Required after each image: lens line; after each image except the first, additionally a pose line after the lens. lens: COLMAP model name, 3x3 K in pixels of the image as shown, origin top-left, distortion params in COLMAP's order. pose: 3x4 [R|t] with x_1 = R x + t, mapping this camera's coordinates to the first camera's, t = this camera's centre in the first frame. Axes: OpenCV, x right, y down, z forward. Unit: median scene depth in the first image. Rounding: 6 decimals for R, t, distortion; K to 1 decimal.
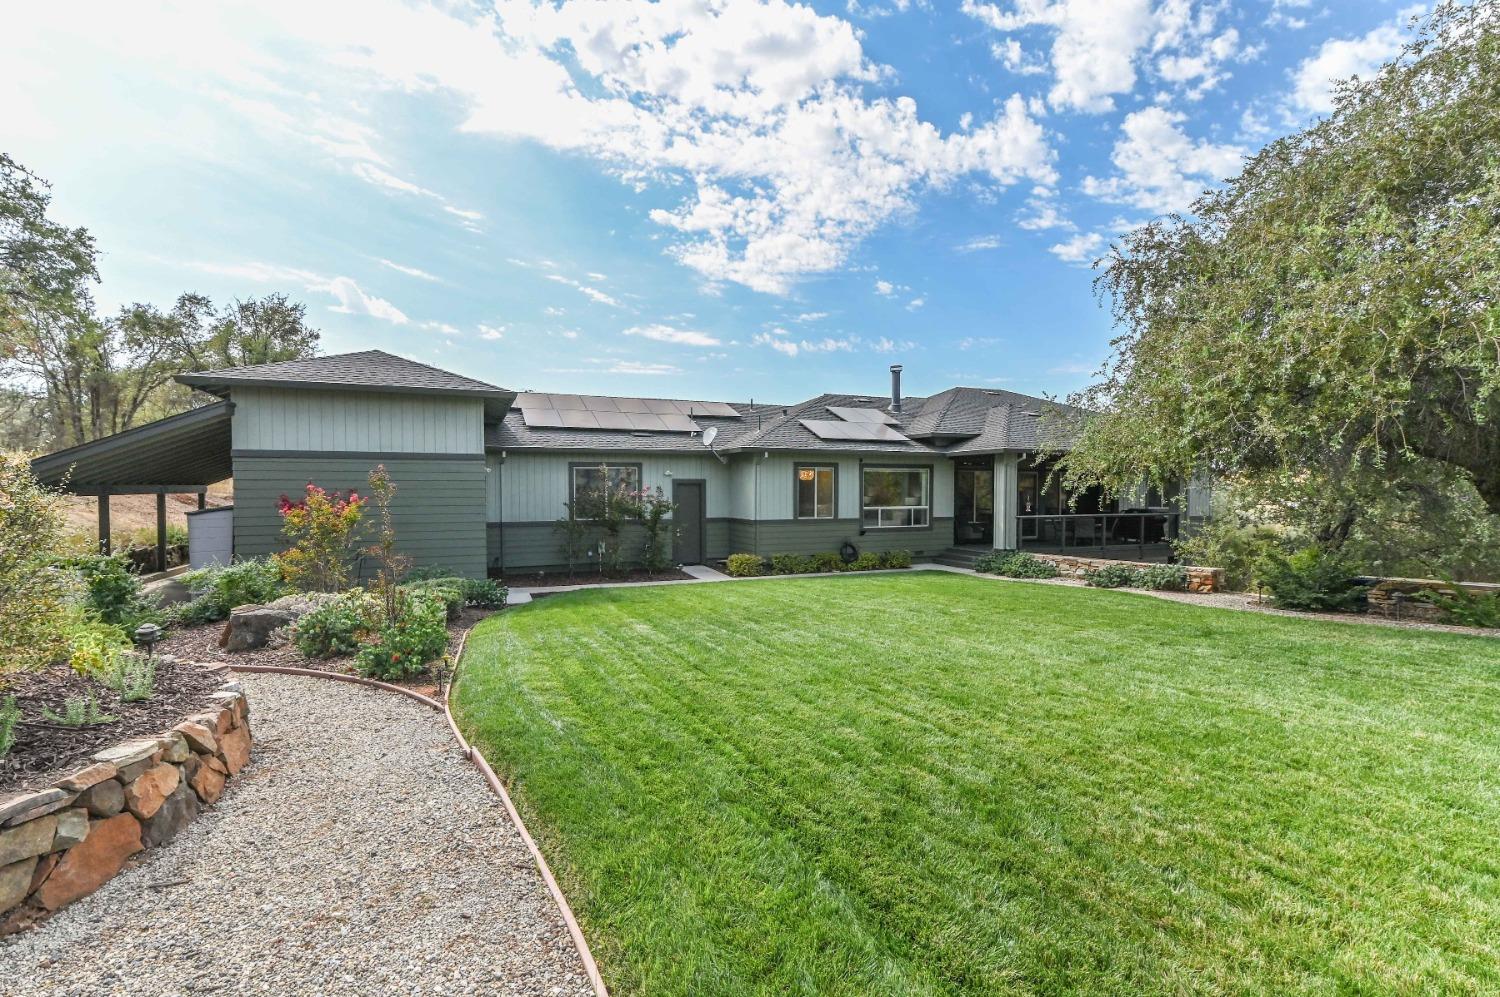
lens RADIAL K [[660.7, 0, 736.2], [0, 660.7, 499.9], [0, 0, 1]] dist [0.000778, -0.001165]
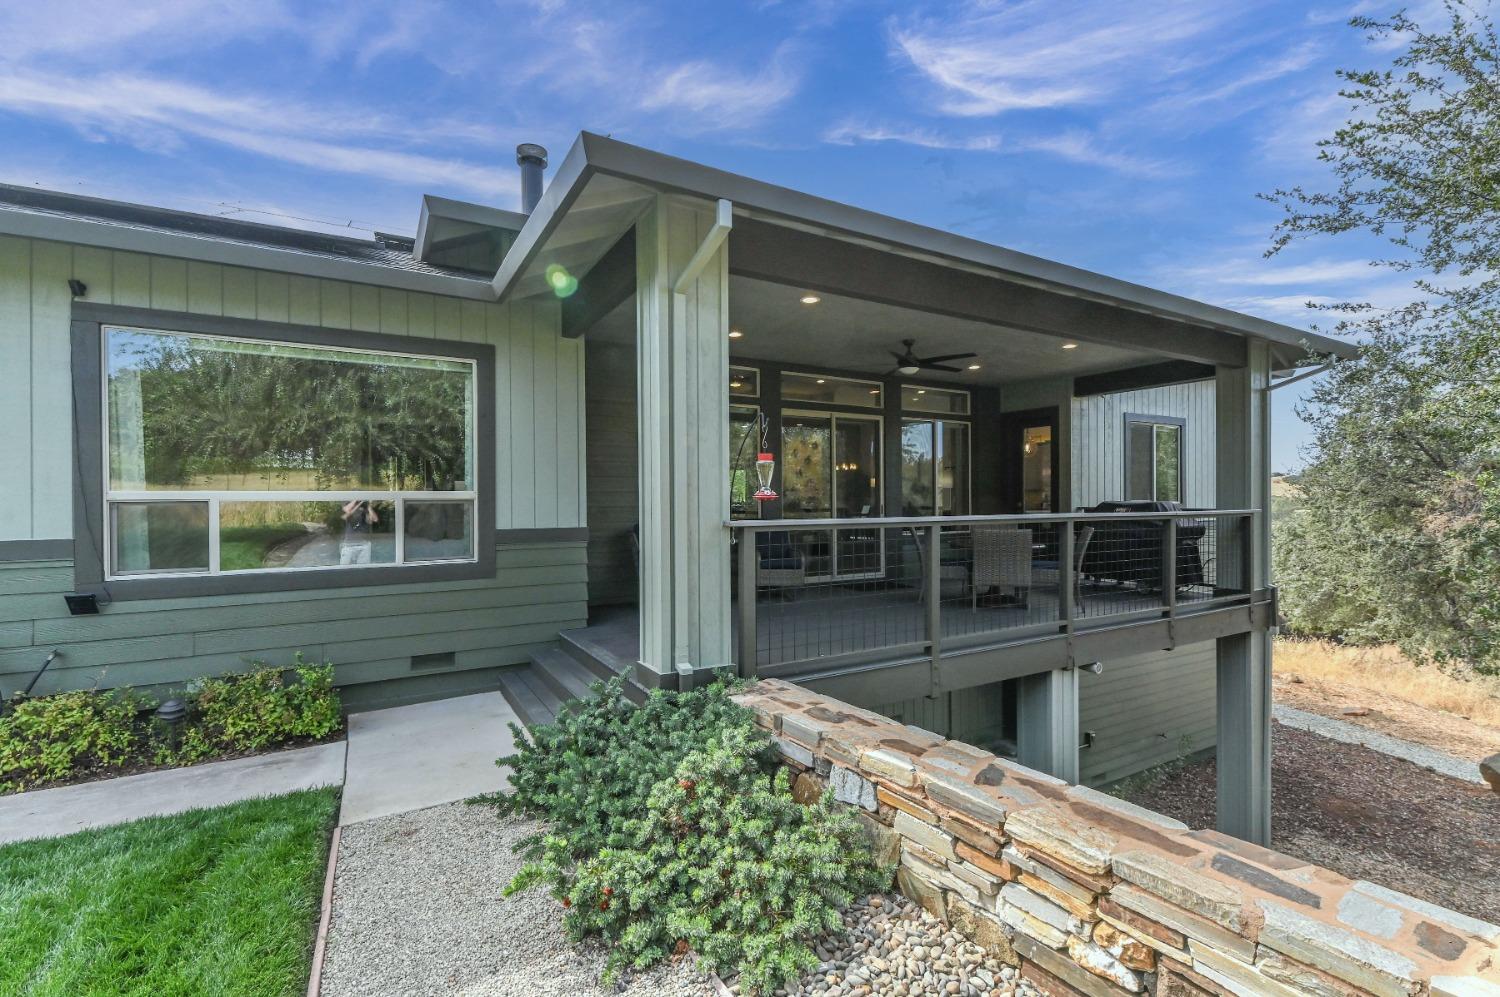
lens RADIAL K [[660.7, 0, 736.2], [0, 660.7, 499.9], [0, 0, 1]] dist [0.000778, -0.001165]
pose [[0.987858, -0.002636, 0.155337, 0.359537], [0.006368, 0.999703, -0.023531, 0.020990], [-0.155229, 0.024235, 0.987581, 0.714294]]
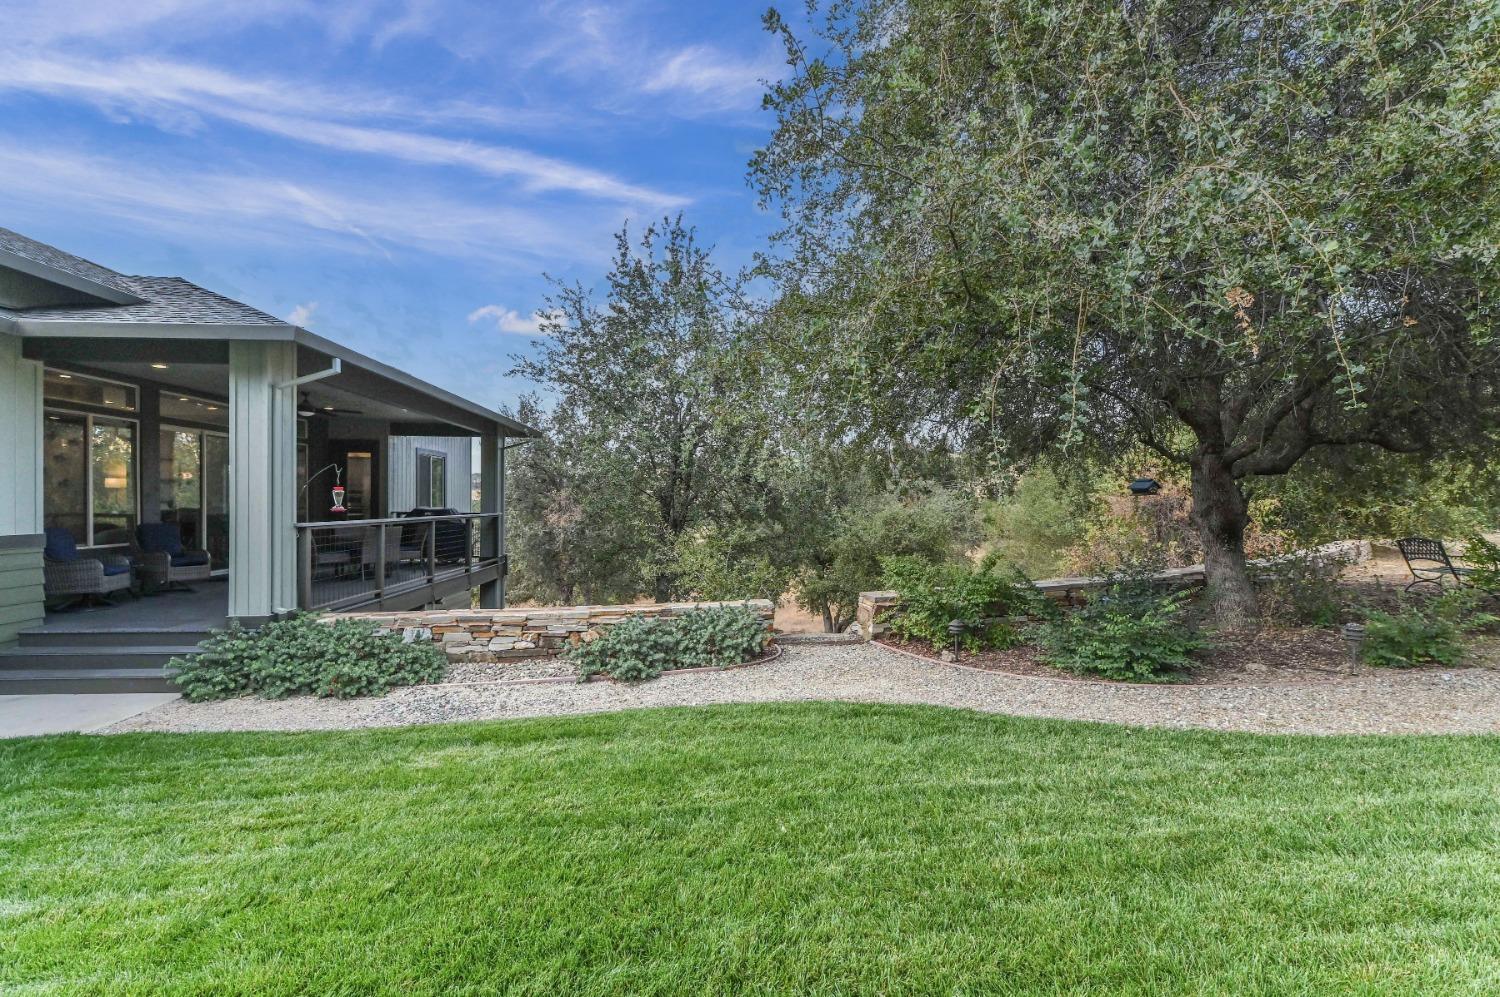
lens RADIAL K [[660.7, 0, 736.2], [0, 660.7, 499.9], [0, 0, 1]] dist [0.000778, -0.001165]
pose [[0.310366, 0.008960, 0.950575, 0.130294], [0.010356, 0.999864, -0.012806, 0.017077], [-0.950561, 0.013818, 0.310231, 0.589034]]
